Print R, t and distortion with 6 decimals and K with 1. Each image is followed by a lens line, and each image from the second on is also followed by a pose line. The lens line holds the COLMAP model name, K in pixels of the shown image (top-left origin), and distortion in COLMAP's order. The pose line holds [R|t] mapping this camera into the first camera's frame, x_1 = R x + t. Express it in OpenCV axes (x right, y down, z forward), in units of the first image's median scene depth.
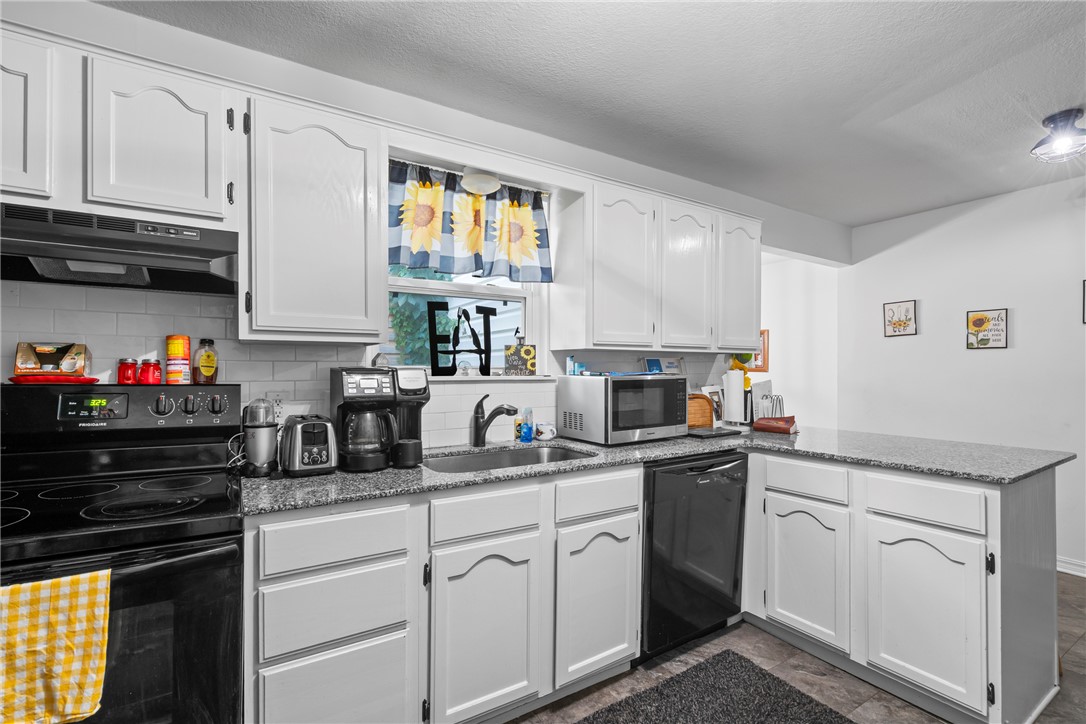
lens RADIAL K [[503.0, 0, 543.0], [0, 503.0, 362.0], [0, 0, 1]] dist [-0.000419, 0.000394]
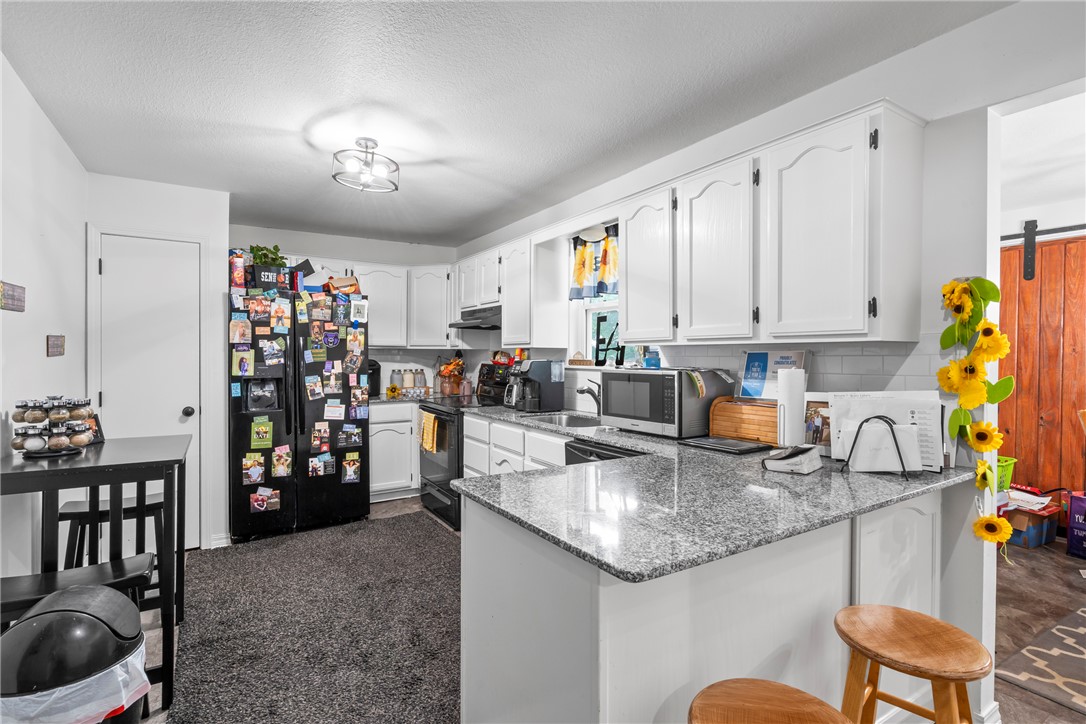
lens RADIAL K [[503.0, 0, 543.0], [0, 503.0, 362.0], [0, 0, 1]] dist [-0.000419, 0.000394]
pose [[-0.006512, 0.011203, -0.999916, 1.278859], [0.000388, 0.999937, 0.011201, -0.000761], [0.999979, -0.000316, -0.006516, 0.818843]]
